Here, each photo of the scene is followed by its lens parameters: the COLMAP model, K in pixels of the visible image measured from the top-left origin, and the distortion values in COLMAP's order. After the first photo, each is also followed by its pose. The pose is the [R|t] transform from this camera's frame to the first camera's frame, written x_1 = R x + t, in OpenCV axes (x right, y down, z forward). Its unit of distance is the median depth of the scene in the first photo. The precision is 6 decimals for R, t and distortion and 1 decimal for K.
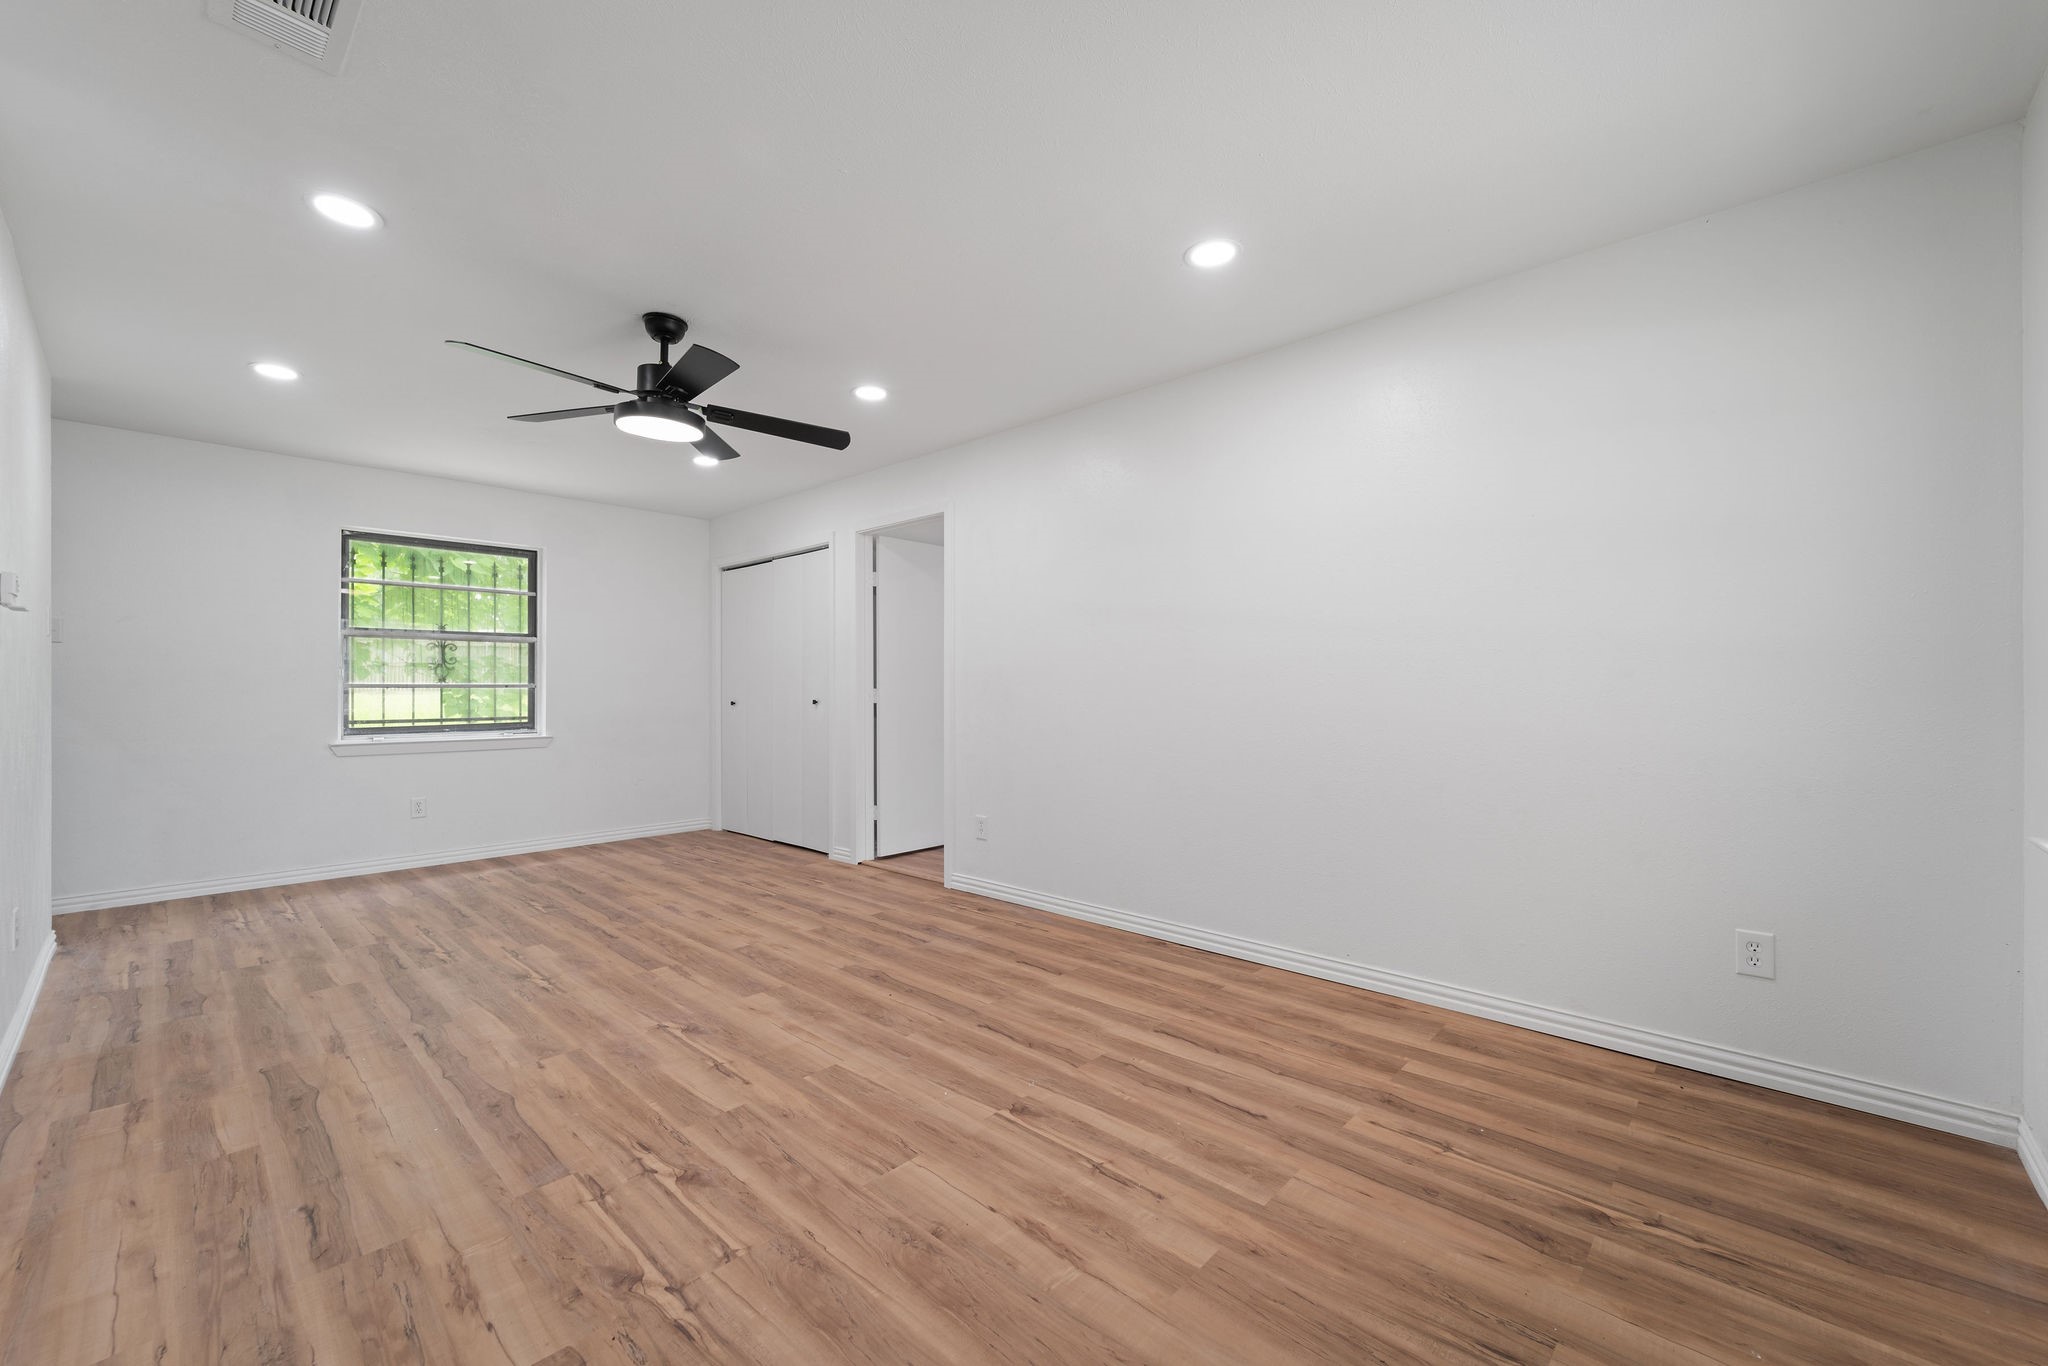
lens RADIAL K [[820.2, 0, 1008.1], [0, 820.2, 690.5], [0, 0, 1]] dist [-0.000978, -0.000414]
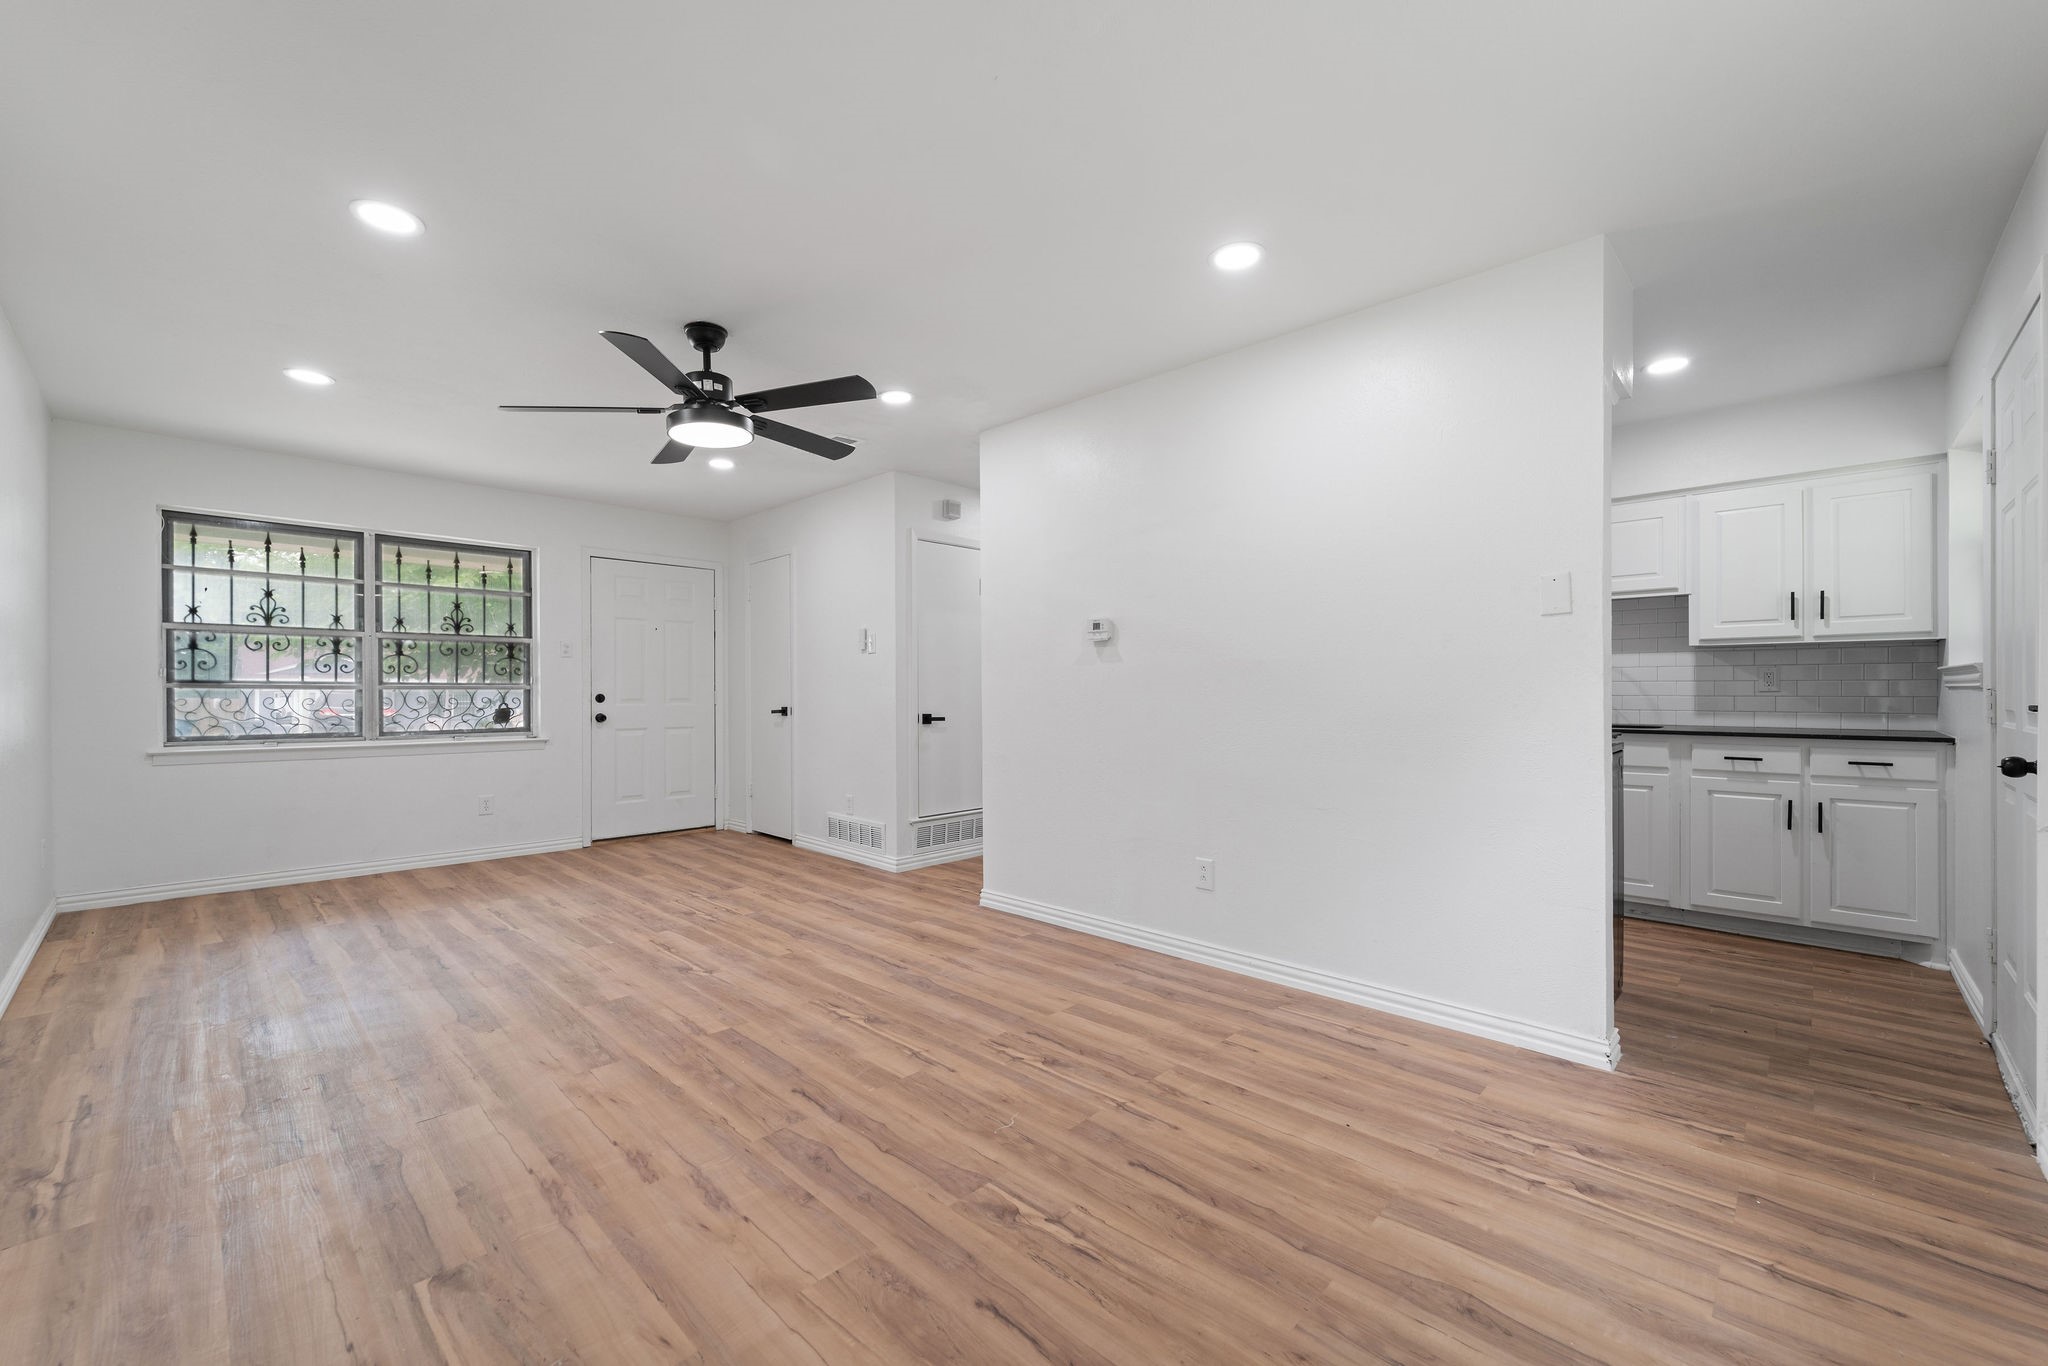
lens RADIAL K [[820.2, 0, 1010.1], [0, 820.2, 693.2], [0, 0, 1]] dist [-0.000978, -0.000414]
pose [[-0.999892, 0.003785, 0.014231, -0.810014], [0.003864, 0.999977, 0.005489, -0.003210], [-0.014210, 0.005544, -0.999884, 2.012731]]
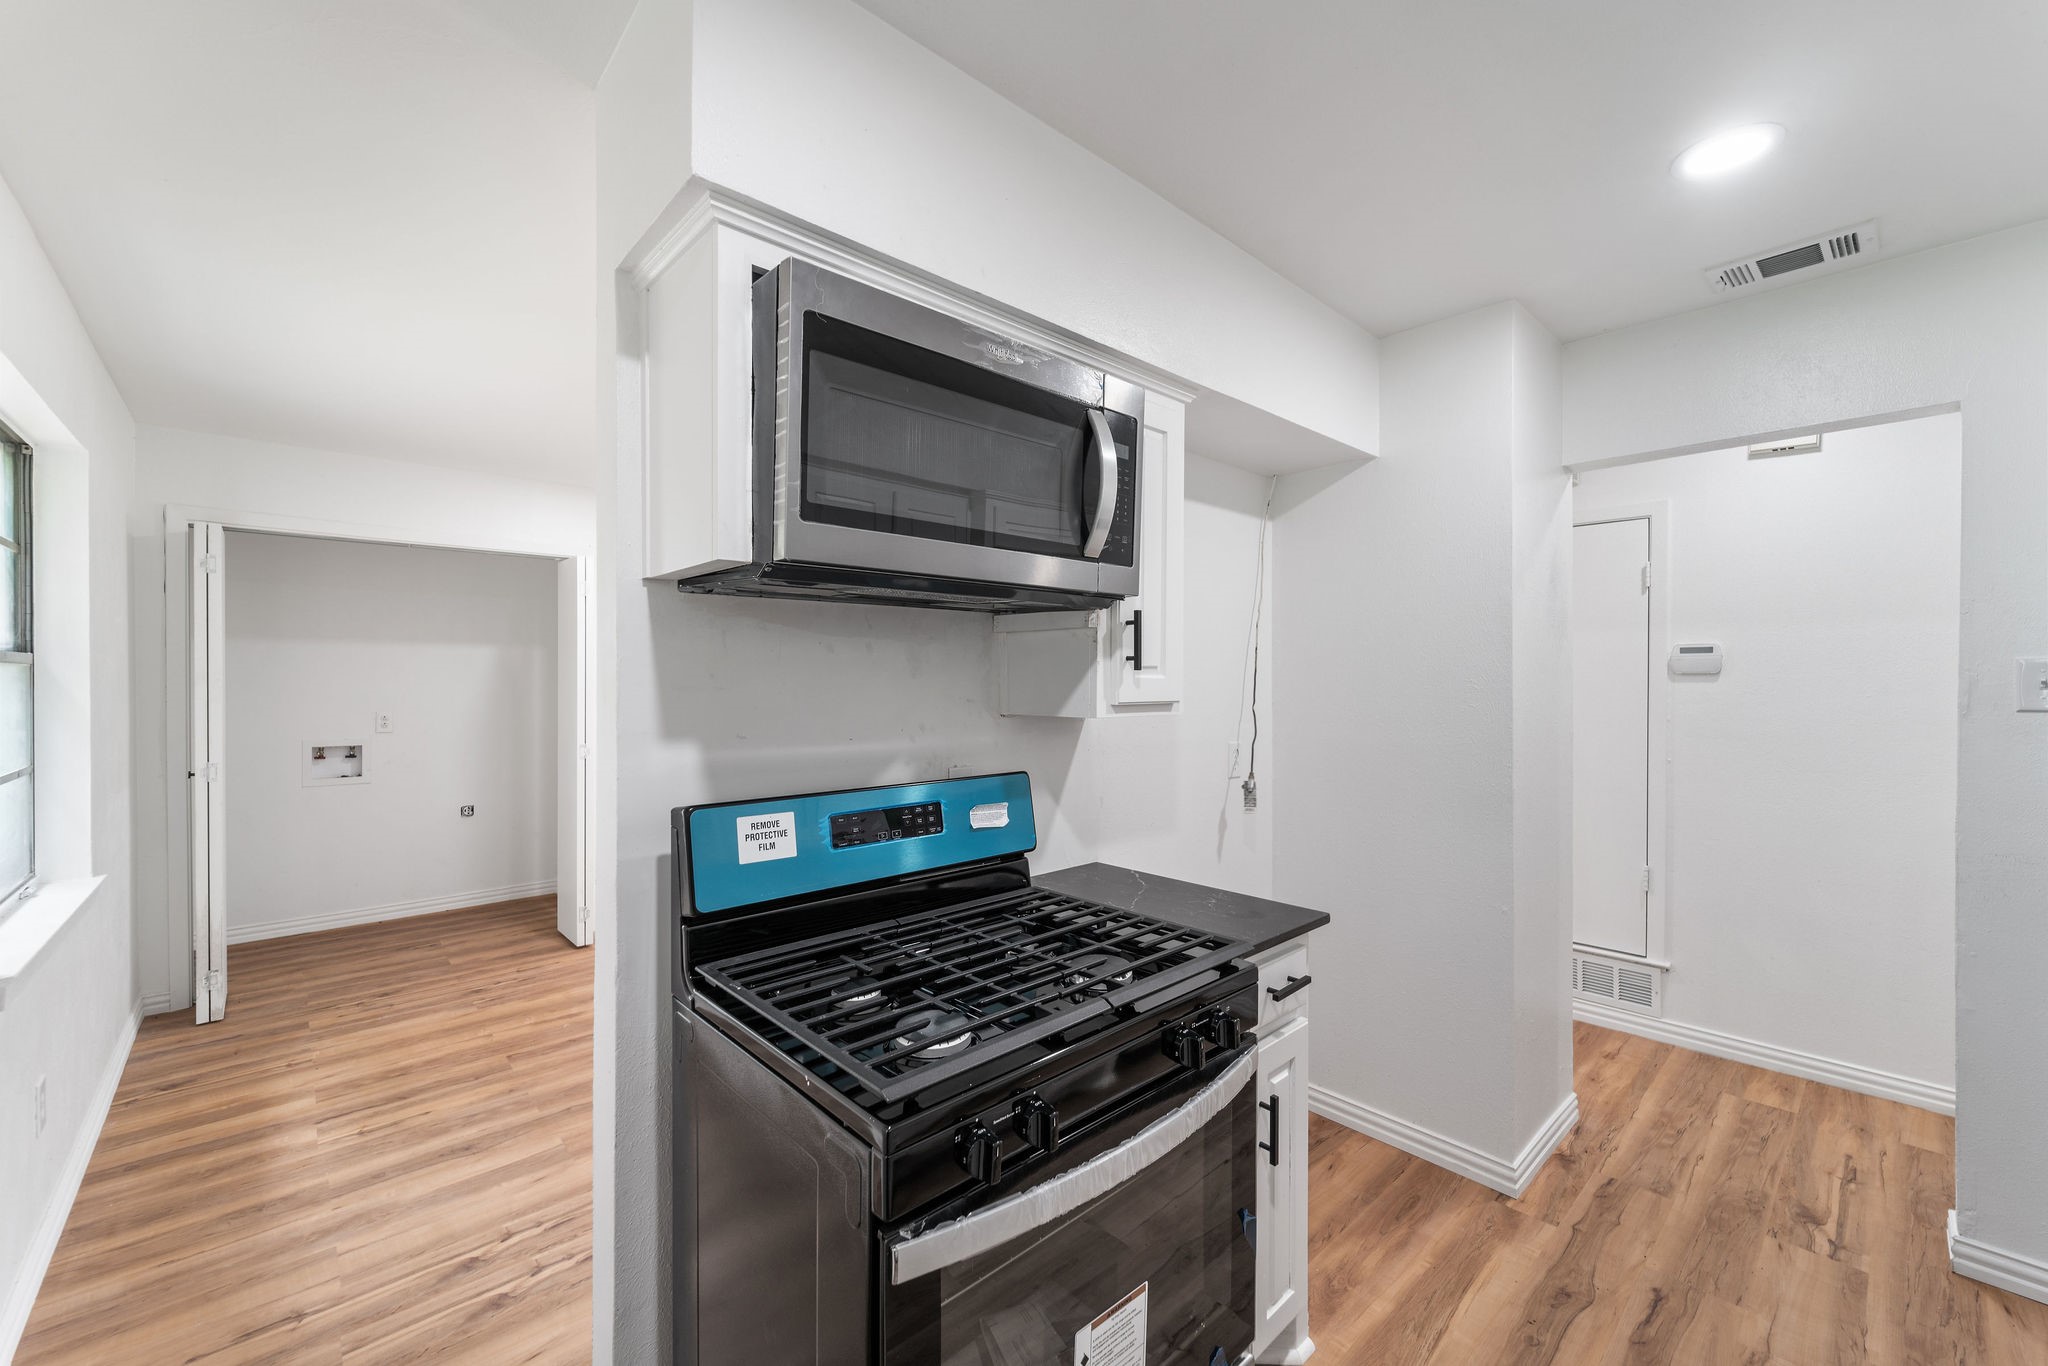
lens RADIAL K [[820.2, 0, 1032.1], [0, 820.2, 683.5], [0, 0, 1]] dist [-0.000978, -0.000414]
pose [[0.065594, -0.004375, 0.997837, -1.610059], [0.000470, 0.999990, 0.004353, -0.038084], [-0.997846, 0.000184, 0.065596, 1.149505]]
